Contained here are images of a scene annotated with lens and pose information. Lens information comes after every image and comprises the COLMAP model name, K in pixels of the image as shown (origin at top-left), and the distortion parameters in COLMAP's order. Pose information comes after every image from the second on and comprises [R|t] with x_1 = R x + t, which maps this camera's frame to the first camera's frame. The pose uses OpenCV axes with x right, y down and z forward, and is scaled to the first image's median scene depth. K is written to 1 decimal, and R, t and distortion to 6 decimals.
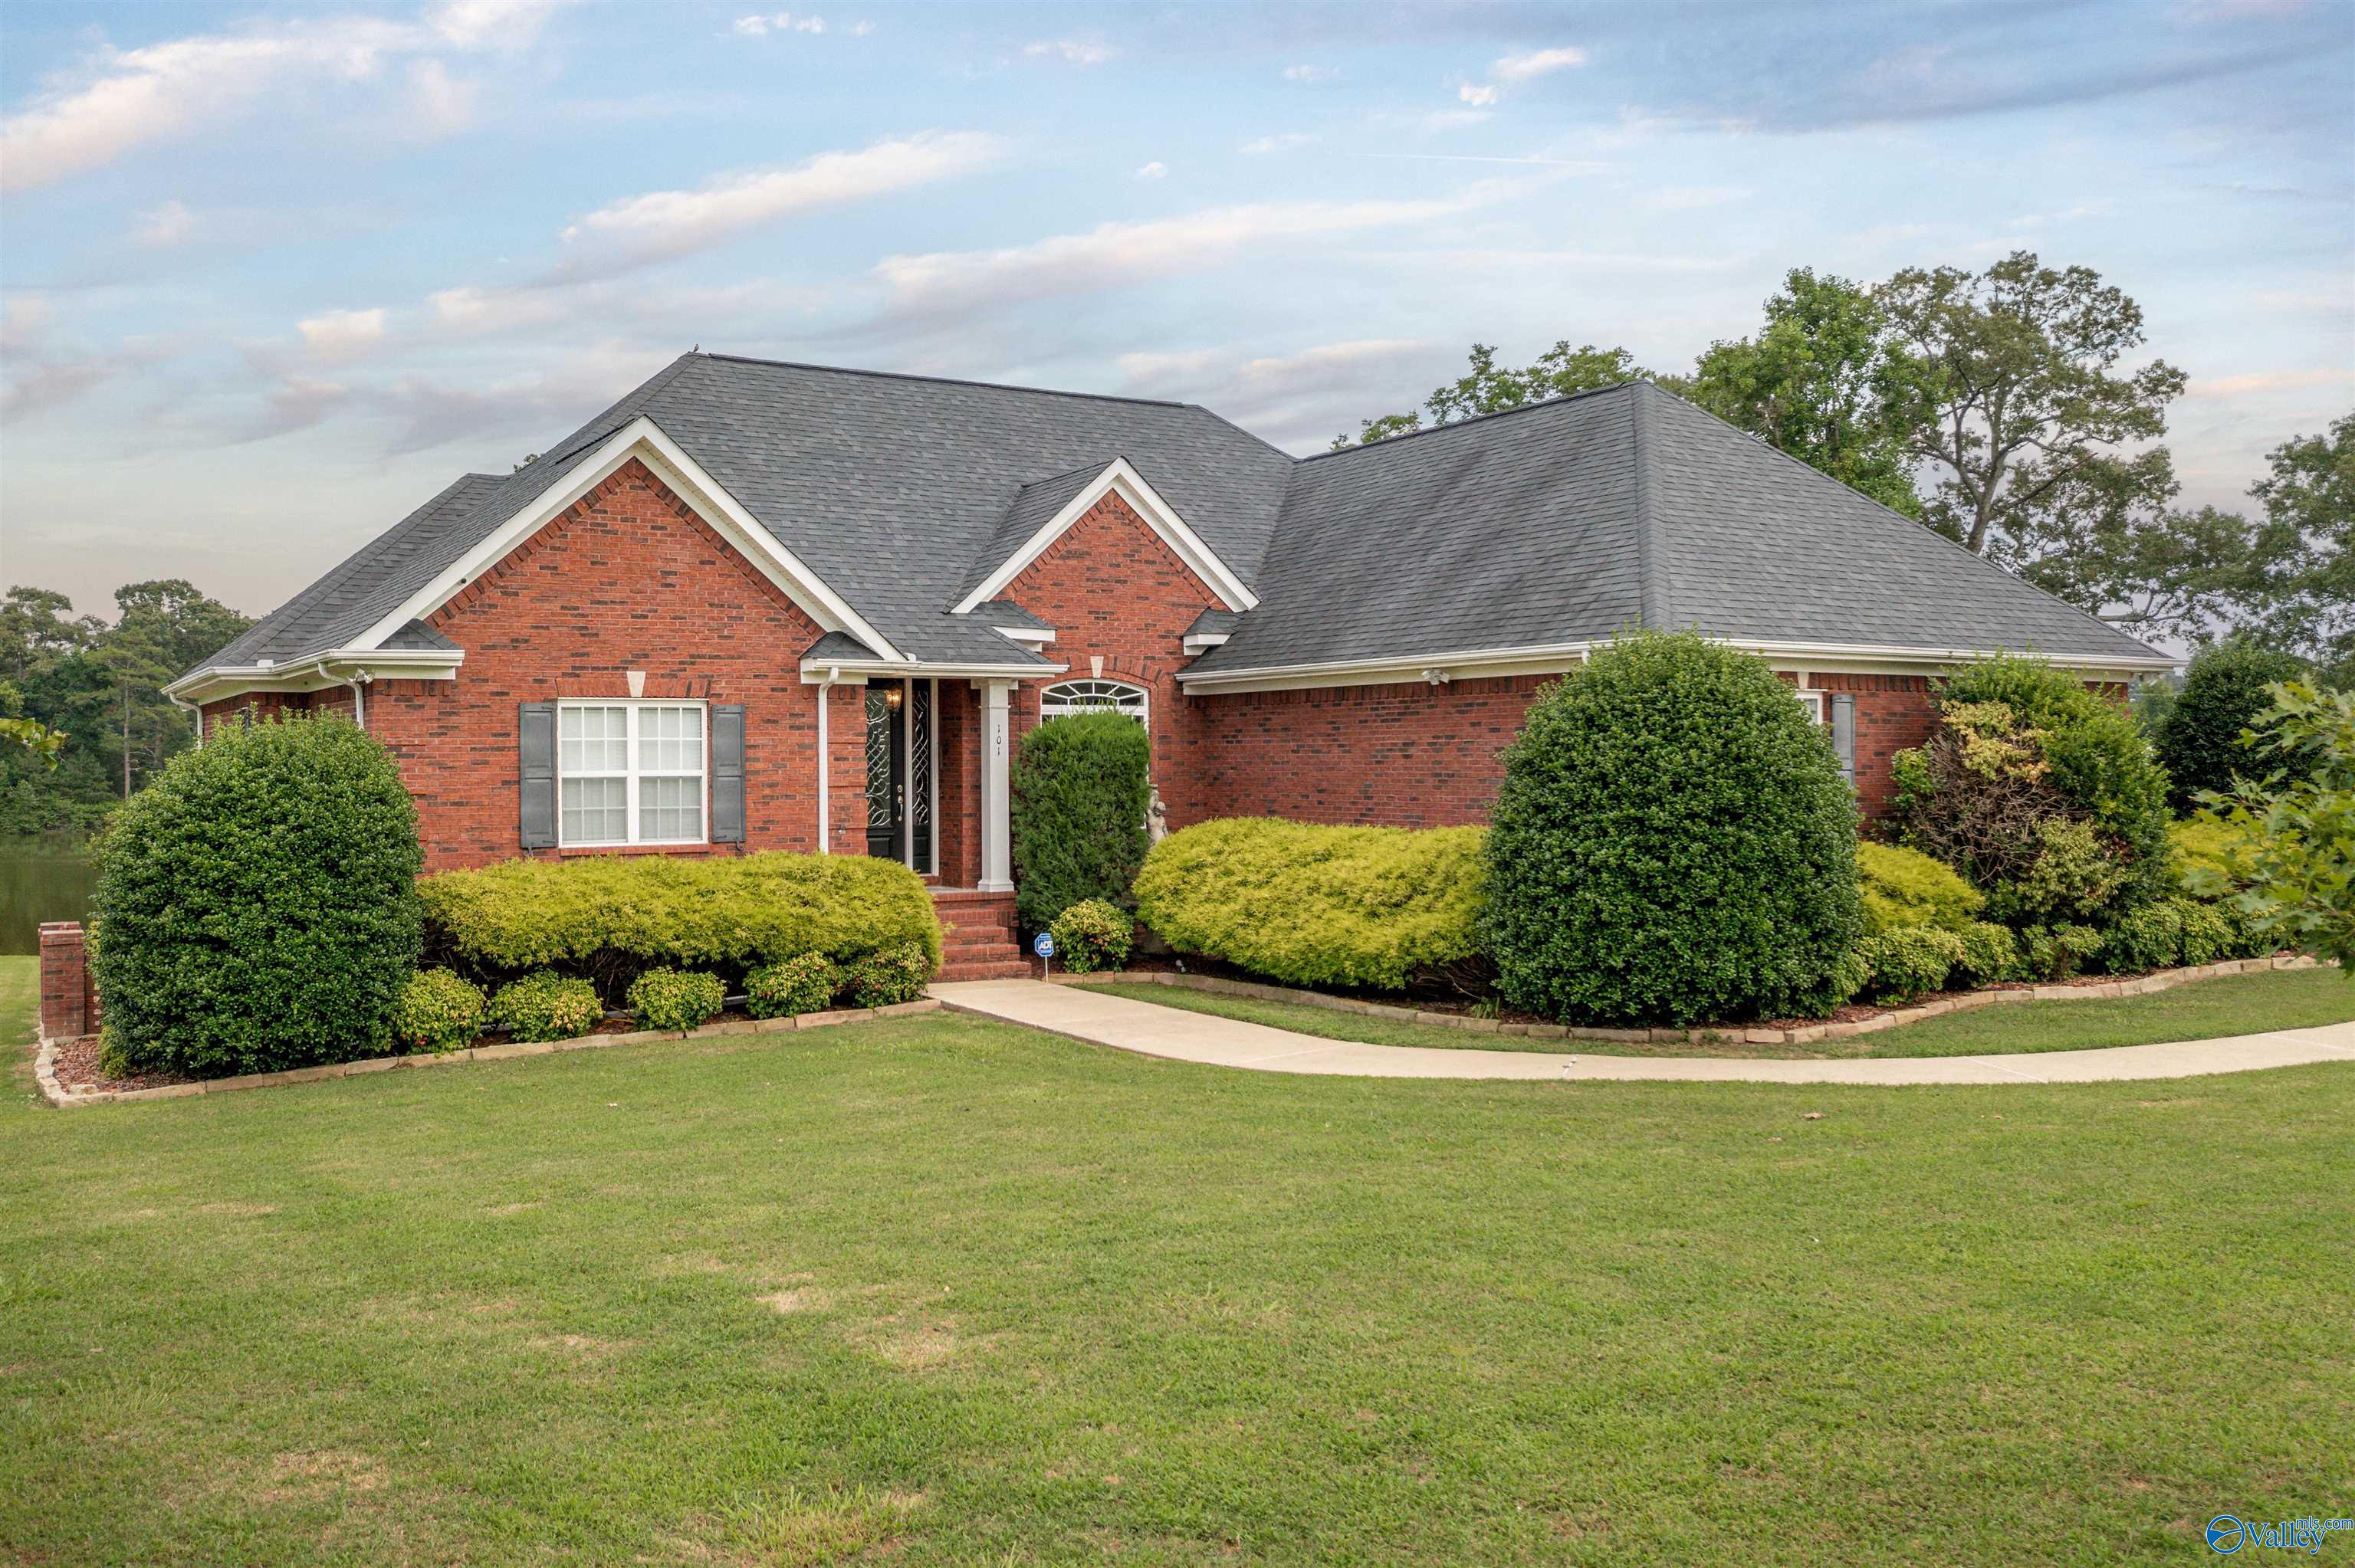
lens RADIAL K [[1934.1, 0, 1259.3], [0, 1934.1, 776.2], [0, 0, 1]] dist [-0.025578, 0.003710]
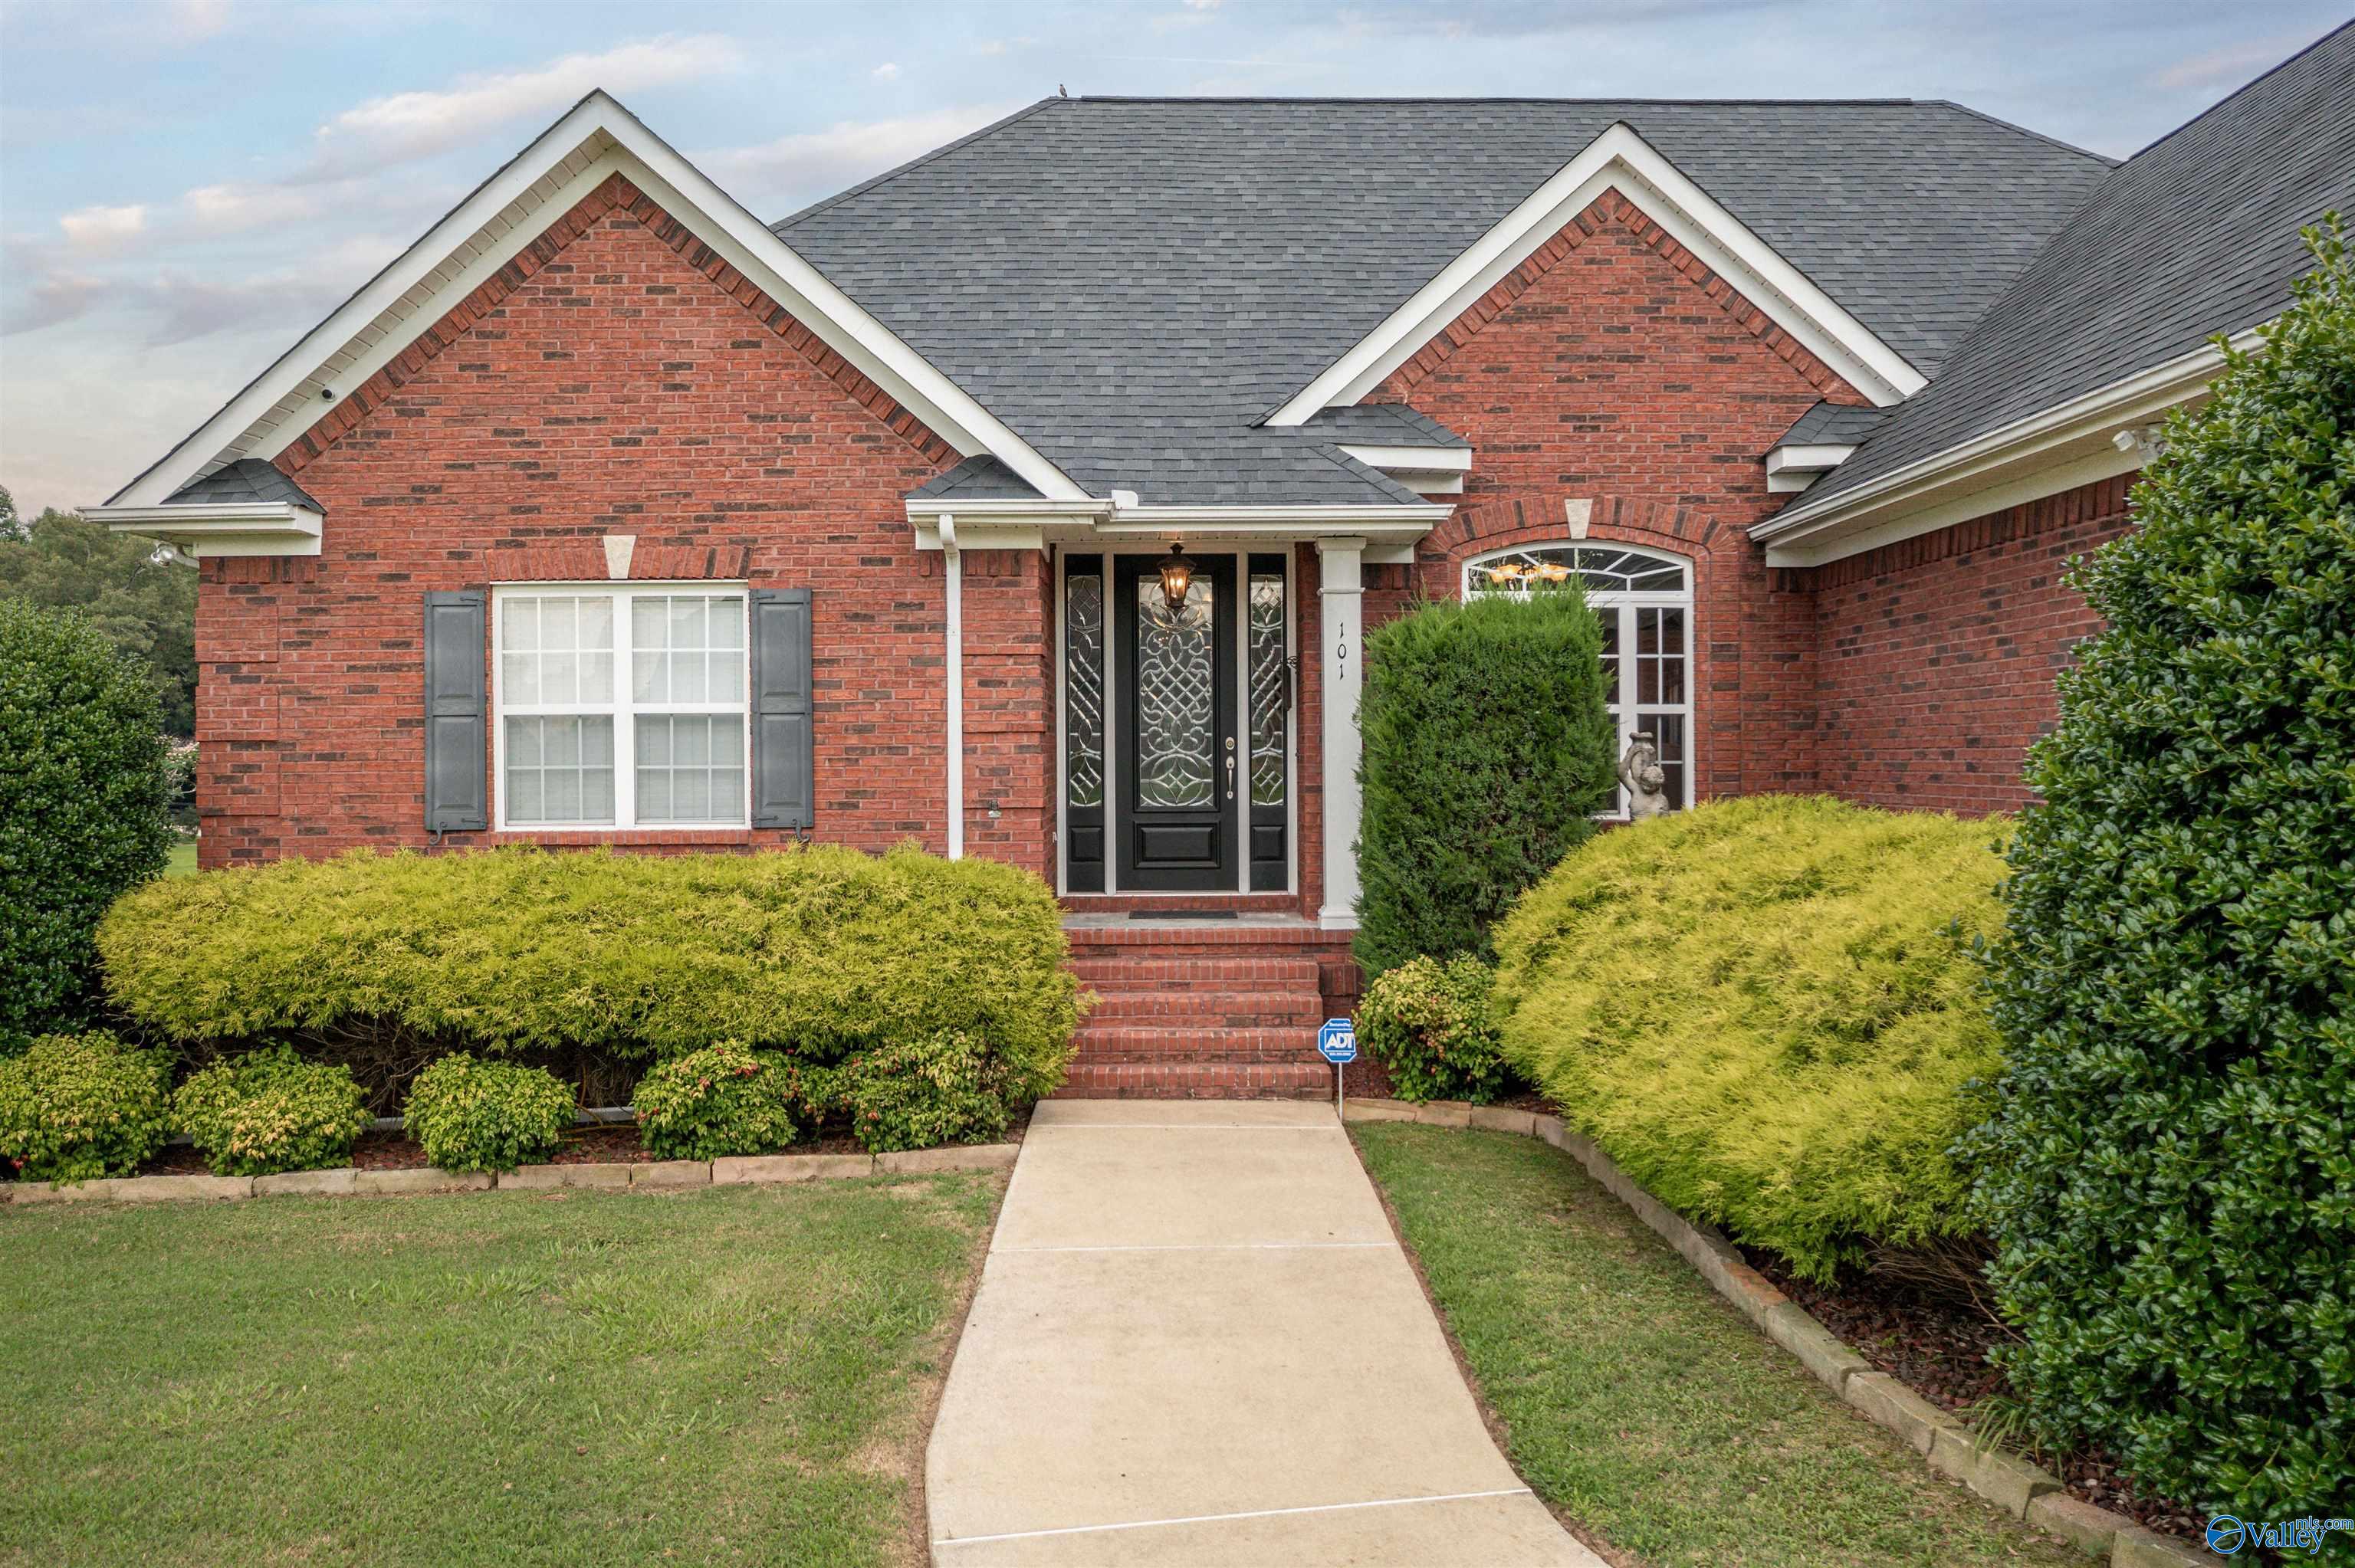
lens RADIAL K [[1934.1, 0, 1259.3], [0, 1934.1, 776.2], [0, 0, 1]] dist [-0.025578, 0.003710]
pose [[0.847461, 0.002861, -0.530850, 0.152435], [-0.001718, 0.999995, 0.002647, 0.017095], [0.530855, -0.001331, 0.847461, 0.591439]]
